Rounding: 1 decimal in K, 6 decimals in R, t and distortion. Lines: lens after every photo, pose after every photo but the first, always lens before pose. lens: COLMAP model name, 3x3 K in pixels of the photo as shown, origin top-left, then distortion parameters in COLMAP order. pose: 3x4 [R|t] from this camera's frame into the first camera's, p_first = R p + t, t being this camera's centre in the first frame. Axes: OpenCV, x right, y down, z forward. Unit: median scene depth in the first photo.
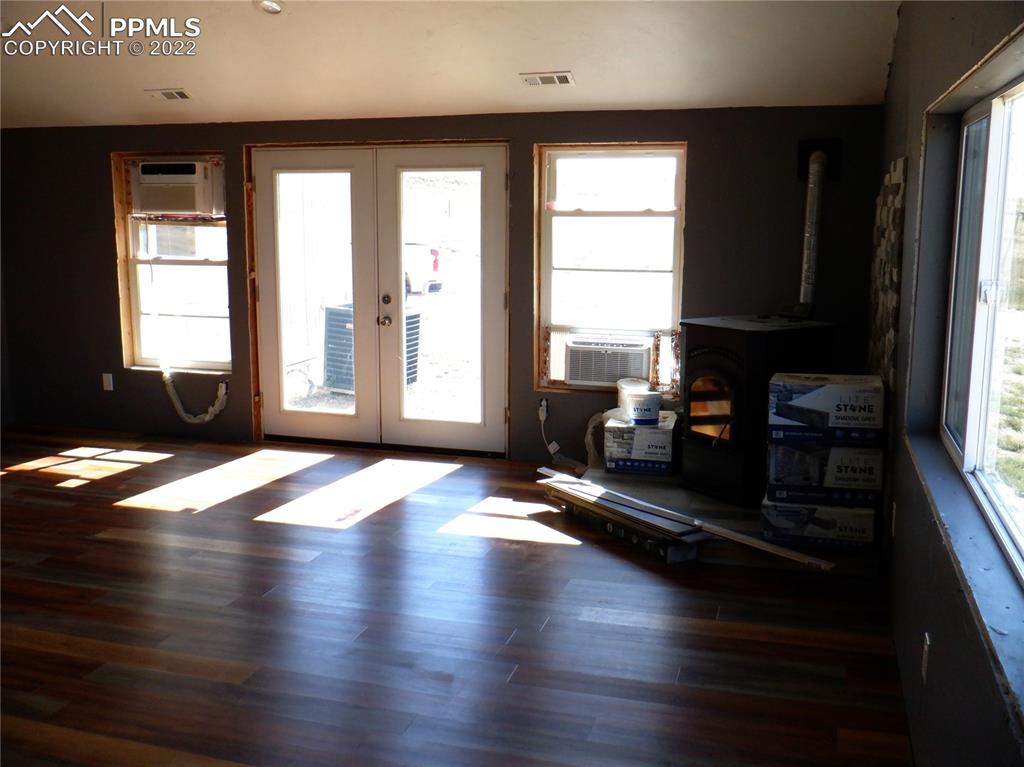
lens RADIAL K [[1018.8, 0, 469.6], [0, 1018.8, 351.2], [0, 0, 1]] dist [-0.021206, 0.000000]
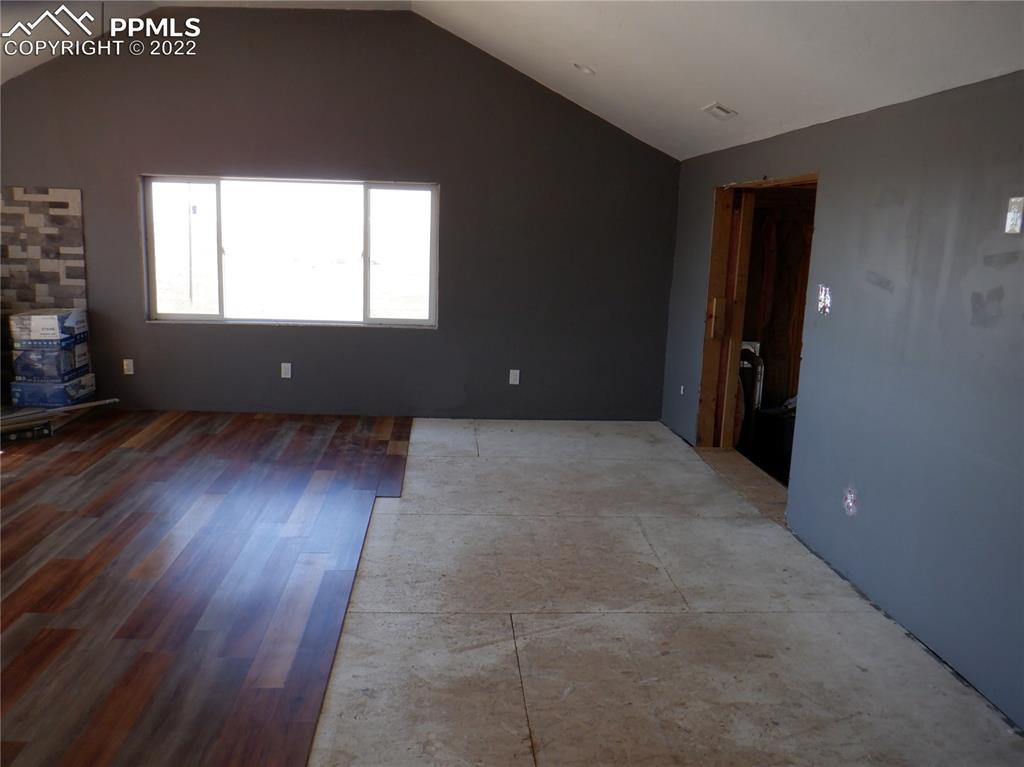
lens RADIAL K [[834.2, 0, 486.9], [0, 834.2, 390.2], [0, 0, 1]] dist [-0.004579, -0.037308]
pose [[-0.351687, -0.187643, 0.917119, -0.930732], [0.102131, 0.966165, 0.236842, -0.077381], [-0.930530, 0.176961, -0.320624, 0.572959]]
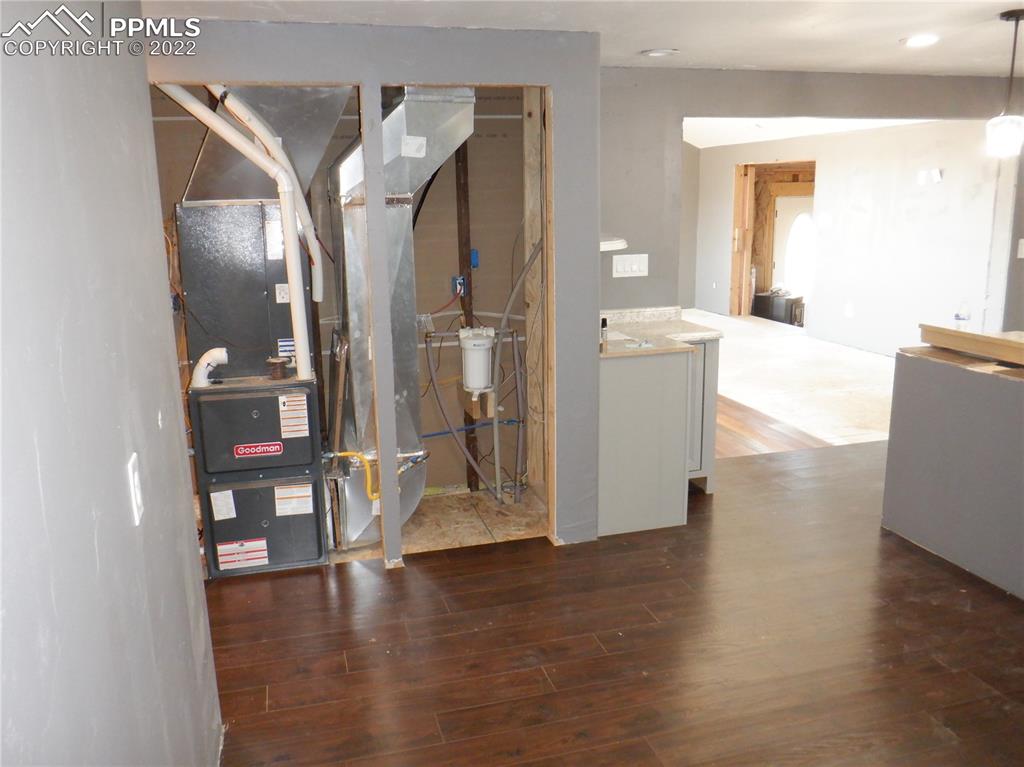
lens RADIAL K [[834.2, 0, 510.6], [0, 834.2, 379.6], [0, 0, 1]] dist [-0.004579, -0.037308]
pose [[-0.543311, -0.163747, 0.823408, -1.325562], [0.144927, 0.947776, 0.284107, -0.186156], [-0.826928, 0.273693, -0.491206, 1.332310]]
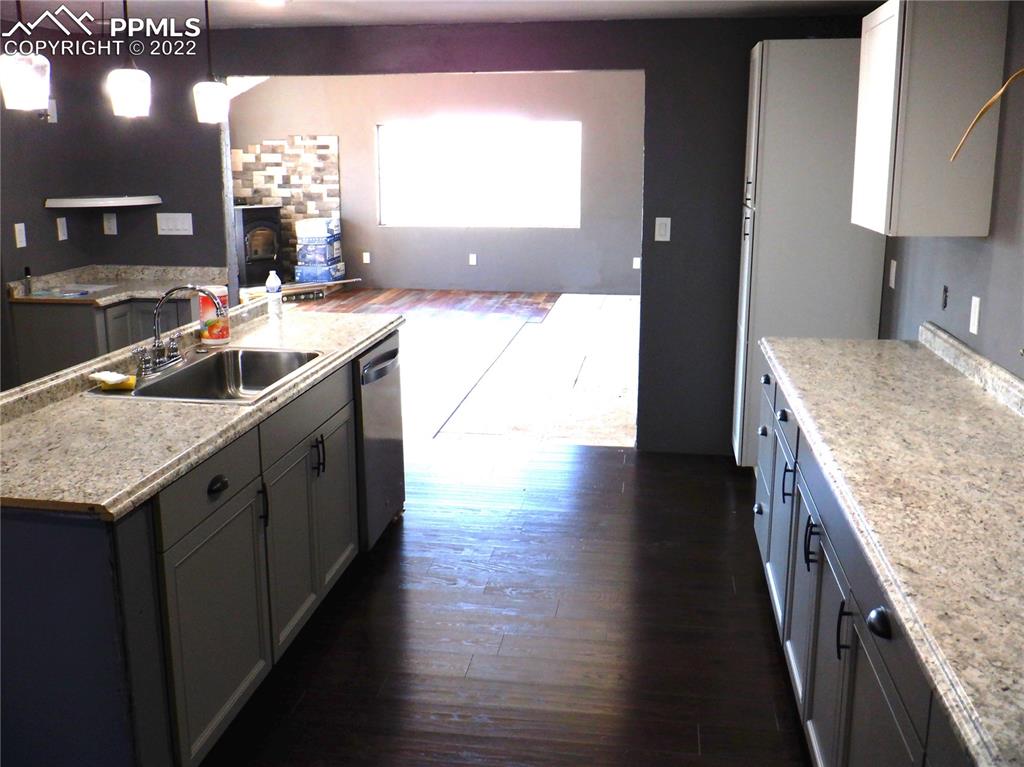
lens RADIAL K [[1018.8, 0, 478.9], [0, 1018.8, 391.3], [0, 0, 1]] dist [-0.021206, 0.000000]
pose [[-0.135141, -0.223967, 0.965182, -1.729935], [0.144367, 0.959271, 0.242809, -0.092171], [-0.980252, 0.172154, -0.097304, 0.679978]]
